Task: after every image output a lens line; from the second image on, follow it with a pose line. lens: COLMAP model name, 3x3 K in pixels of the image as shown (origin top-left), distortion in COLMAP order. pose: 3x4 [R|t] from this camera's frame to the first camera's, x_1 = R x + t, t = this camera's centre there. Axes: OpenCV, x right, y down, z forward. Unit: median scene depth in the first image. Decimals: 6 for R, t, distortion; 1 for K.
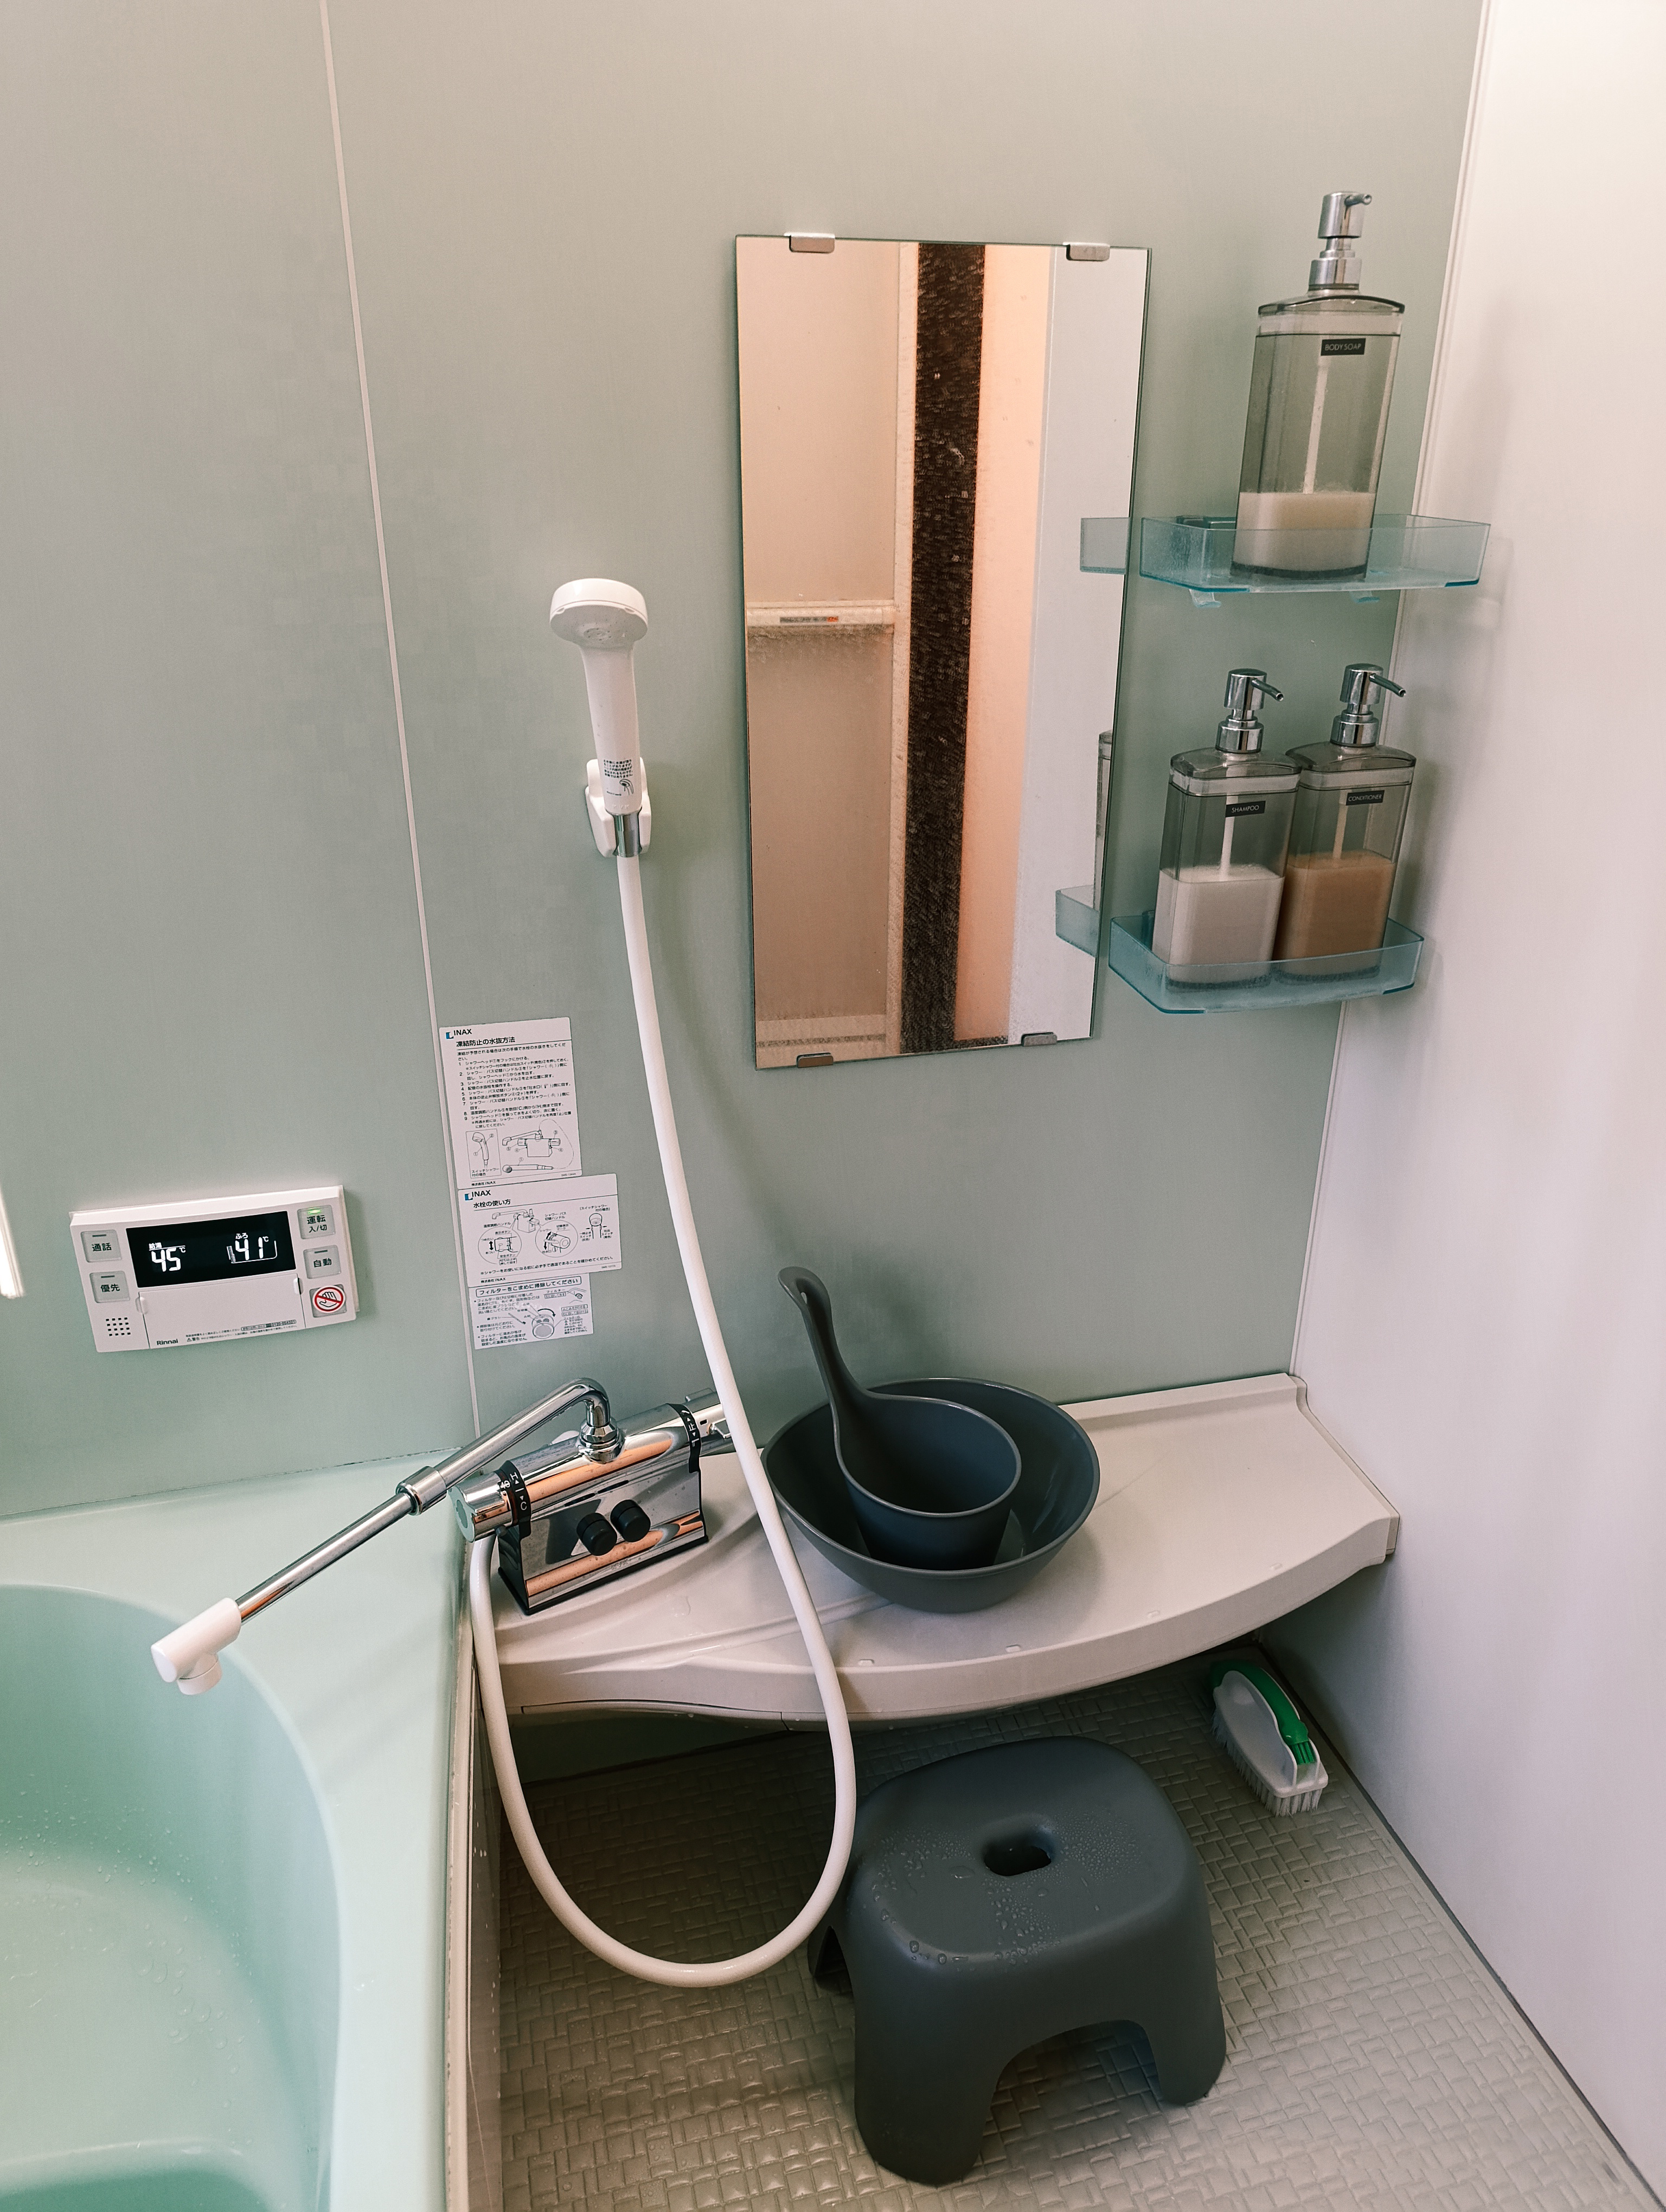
lens RADIAL K [[1509.1, 0, 832.6], [0, 1509.1, 1099.9], [0, 0, 1]] dist [0.007318, 0.000873]
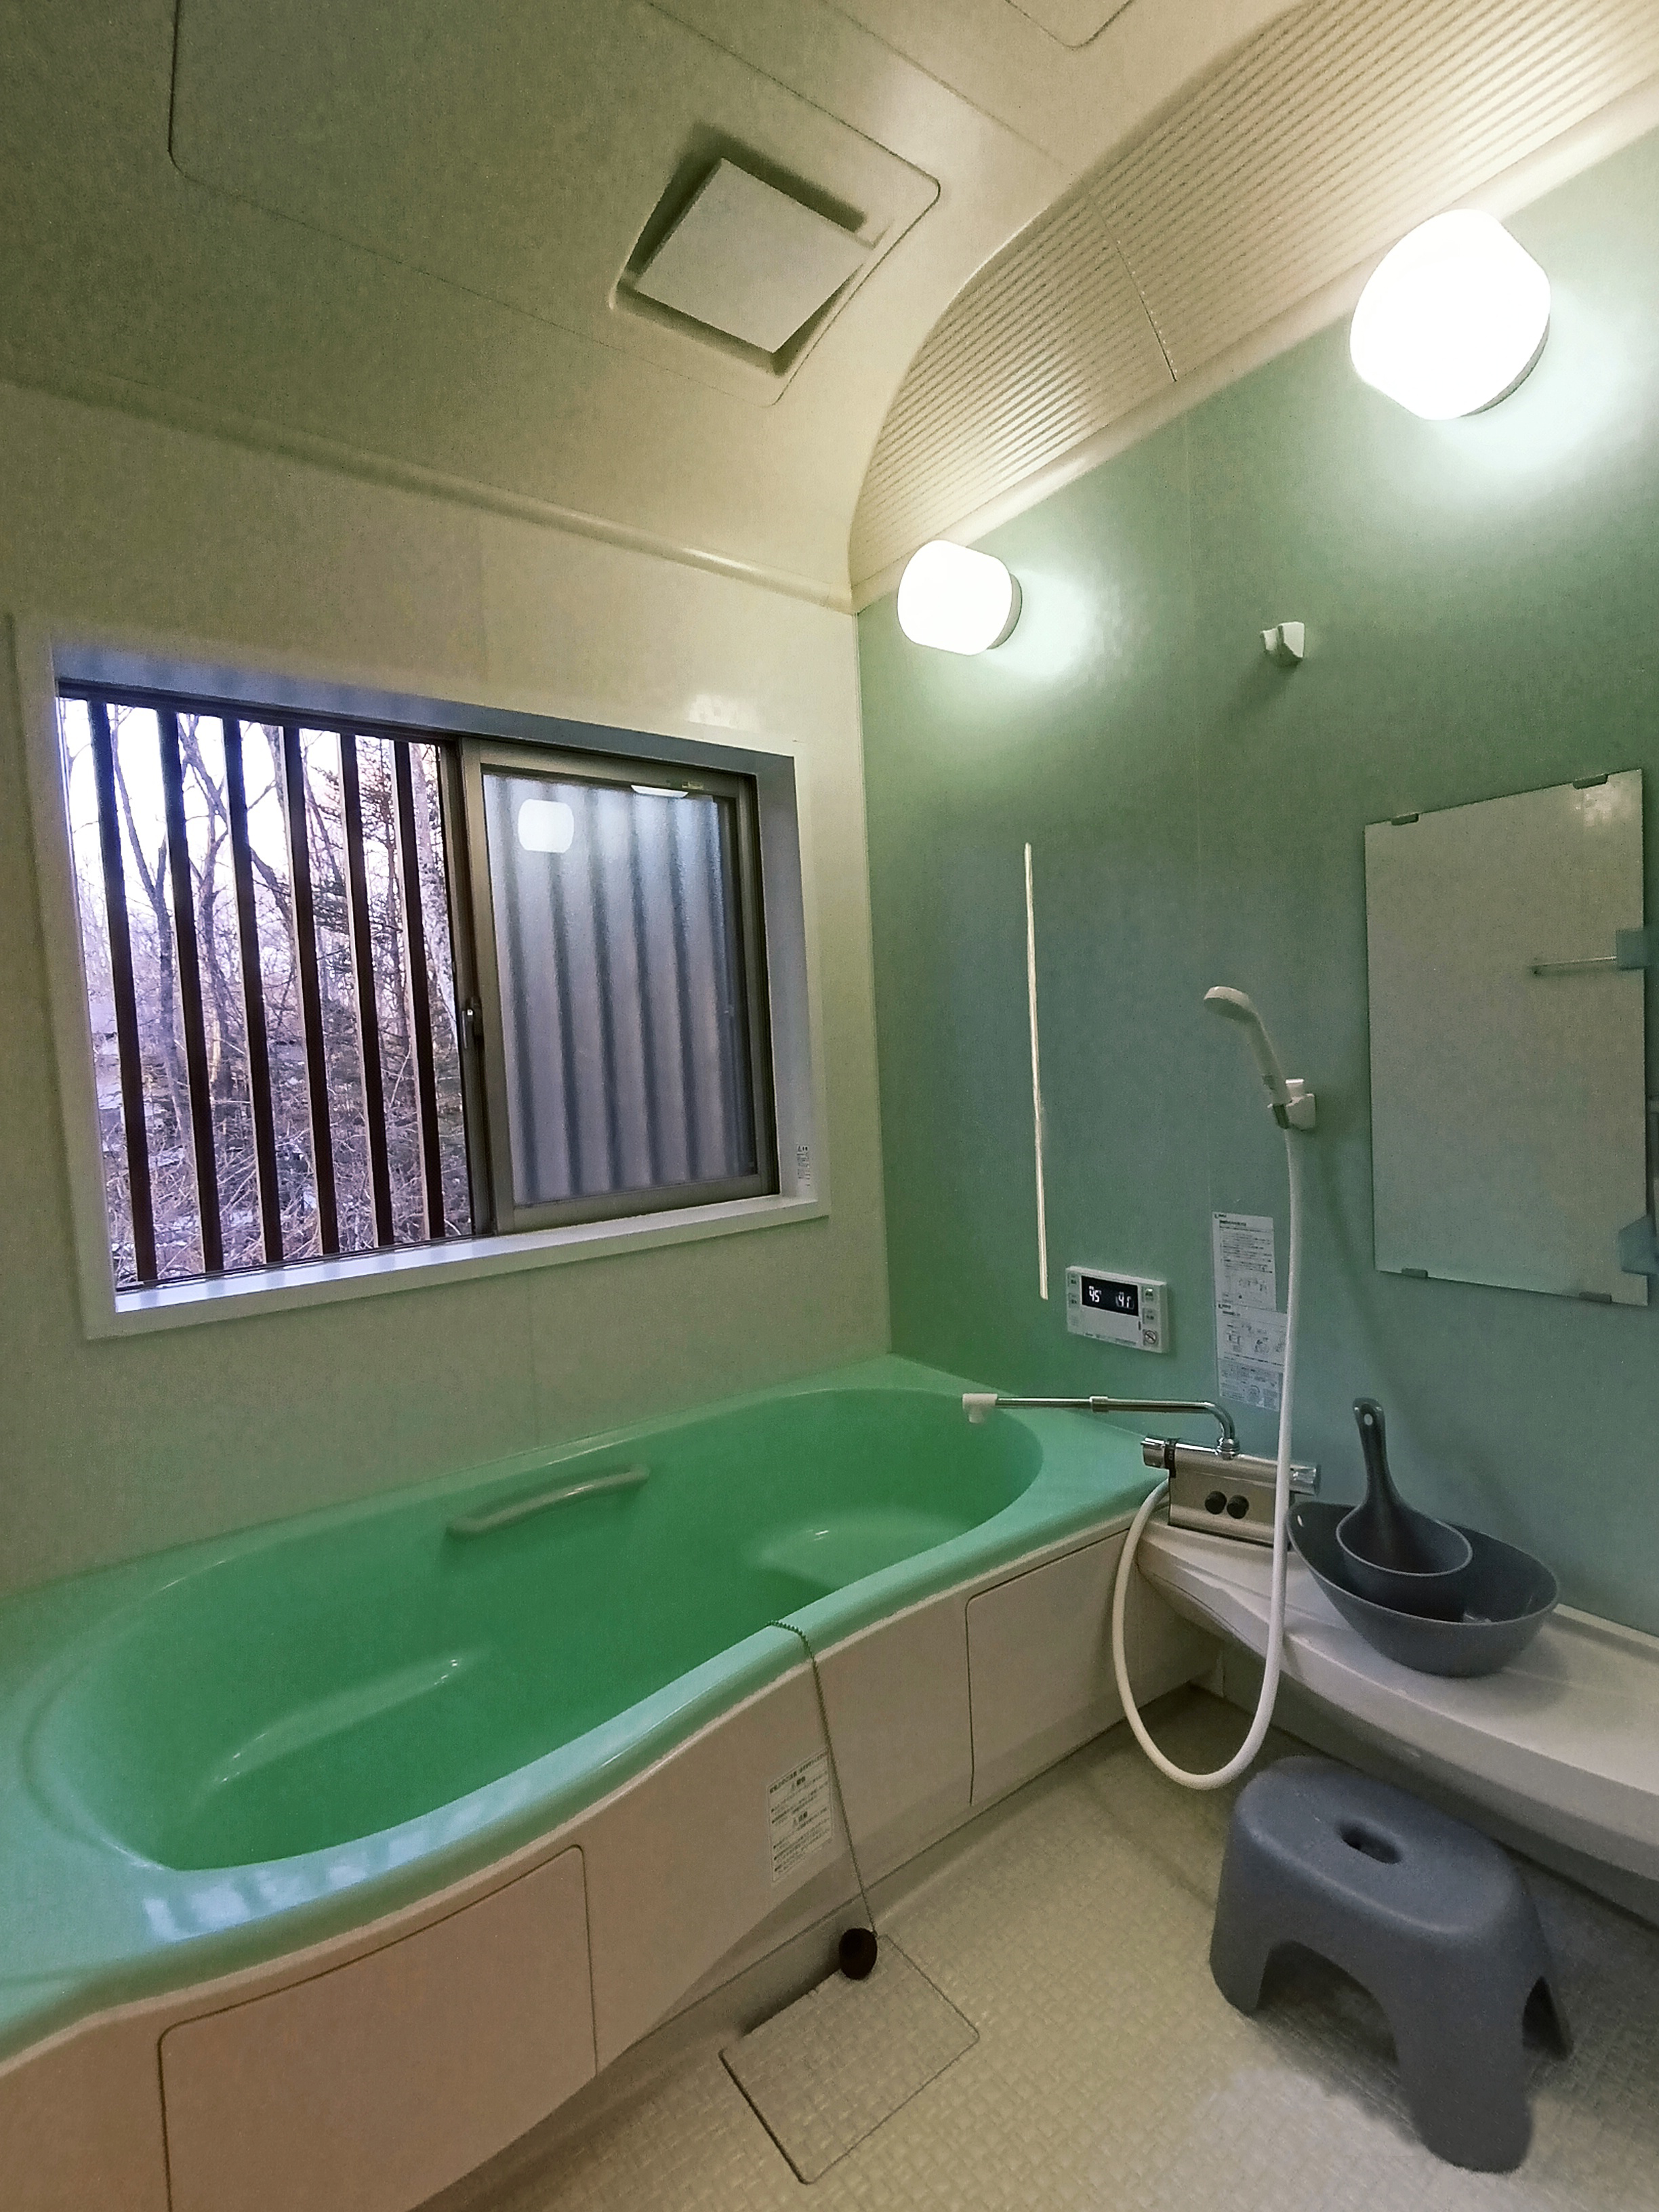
lens RADIAL K [[1016.6, 0, 829.4], [0, 1016.6, 1107.3], [0, 0, 1]] dist [-0.004460, 0.000359]
pose [[0.385501, 0.031327, -0.922176, 0.763375], [-0.317041, 0.943072, -0.100497, 0.115719], [0.866530, 0.331109, 0.373487, 0.010741]]
